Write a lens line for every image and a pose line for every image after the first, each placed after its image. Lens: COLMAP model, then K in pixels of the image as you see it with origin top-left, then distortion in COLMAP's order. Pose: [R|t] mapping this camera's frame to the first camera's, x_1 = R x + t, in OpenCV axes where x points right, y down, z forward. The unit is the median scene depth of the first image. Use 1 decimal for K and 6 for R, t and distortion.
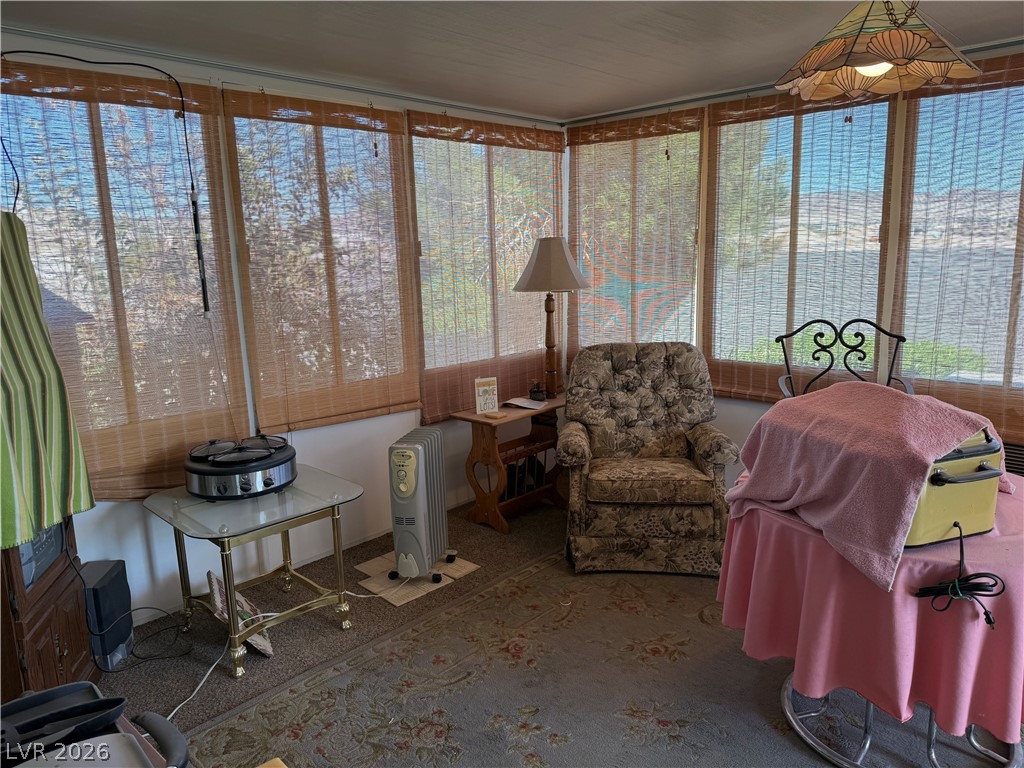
lens RADIAL K [[717.8, 0, 507.0], [0, 717.8, 382.5], [0, 0, 1]] dist [0.120353, -0.165764]
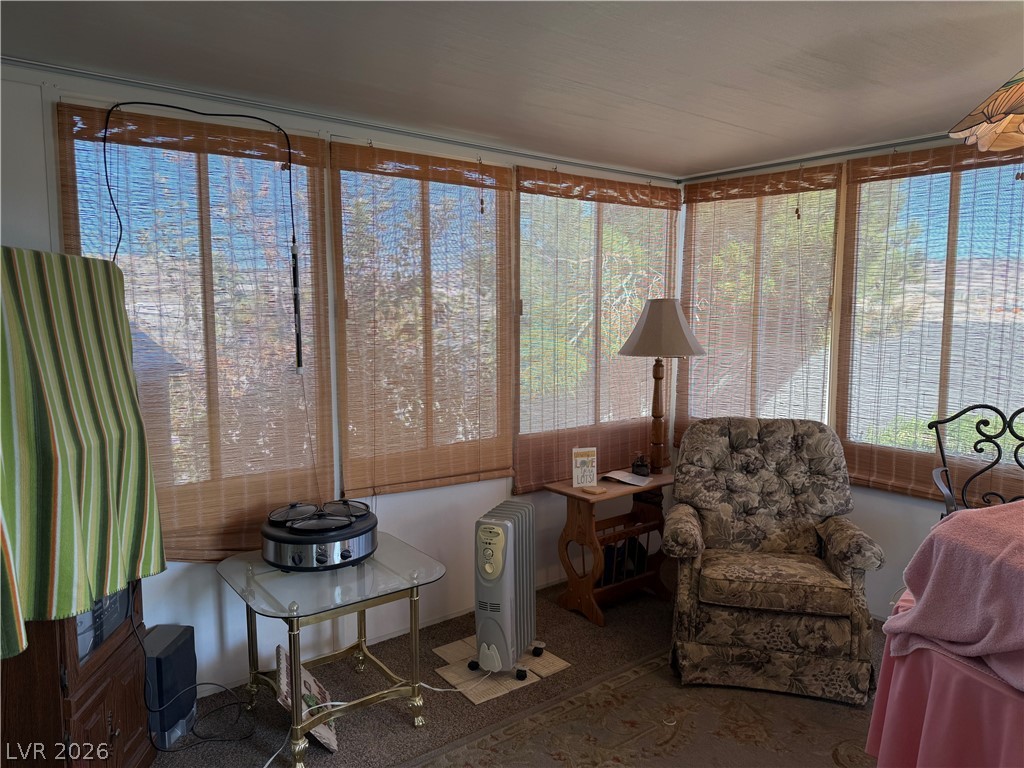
lens RADIAL K [[718.6, 0, 509.6], [0, 718.6, 380.1], [0, 0, 1]] dist [0.129153, -0.190047]
pose [[0.990532, 0.043267, -0.130282, -0.009937], [-0.053553, 0.995629, -0.076512, -0.019681], [0.126402, 0.082765, 0.988520, 0.082013]]
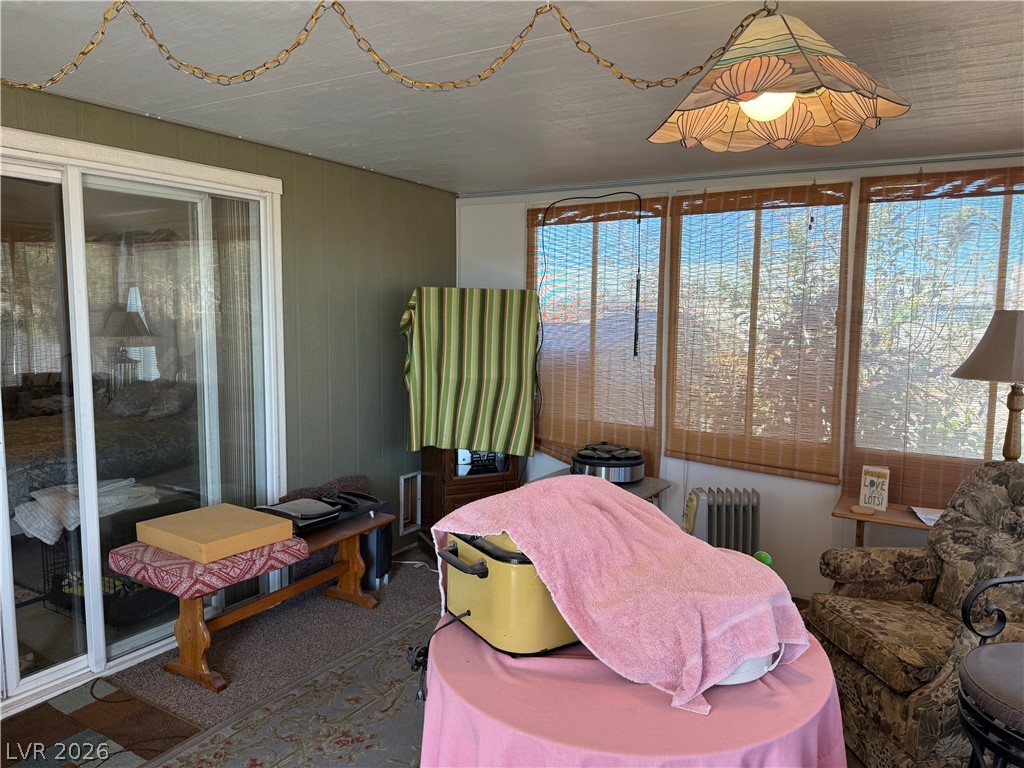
lens RADIAL K [[713.4, 0, 524.5], [0, 713.4, 388.5], [0, 0, 1]] dist [0.078668, -0.088501]
pose [[0.231827, 0.136374, -0.963150, 0.786489], [-0.200742, 0.975519, 0.089807, -0.104474], [0.951819, 0.172524, 0.253528, 0.405527]]
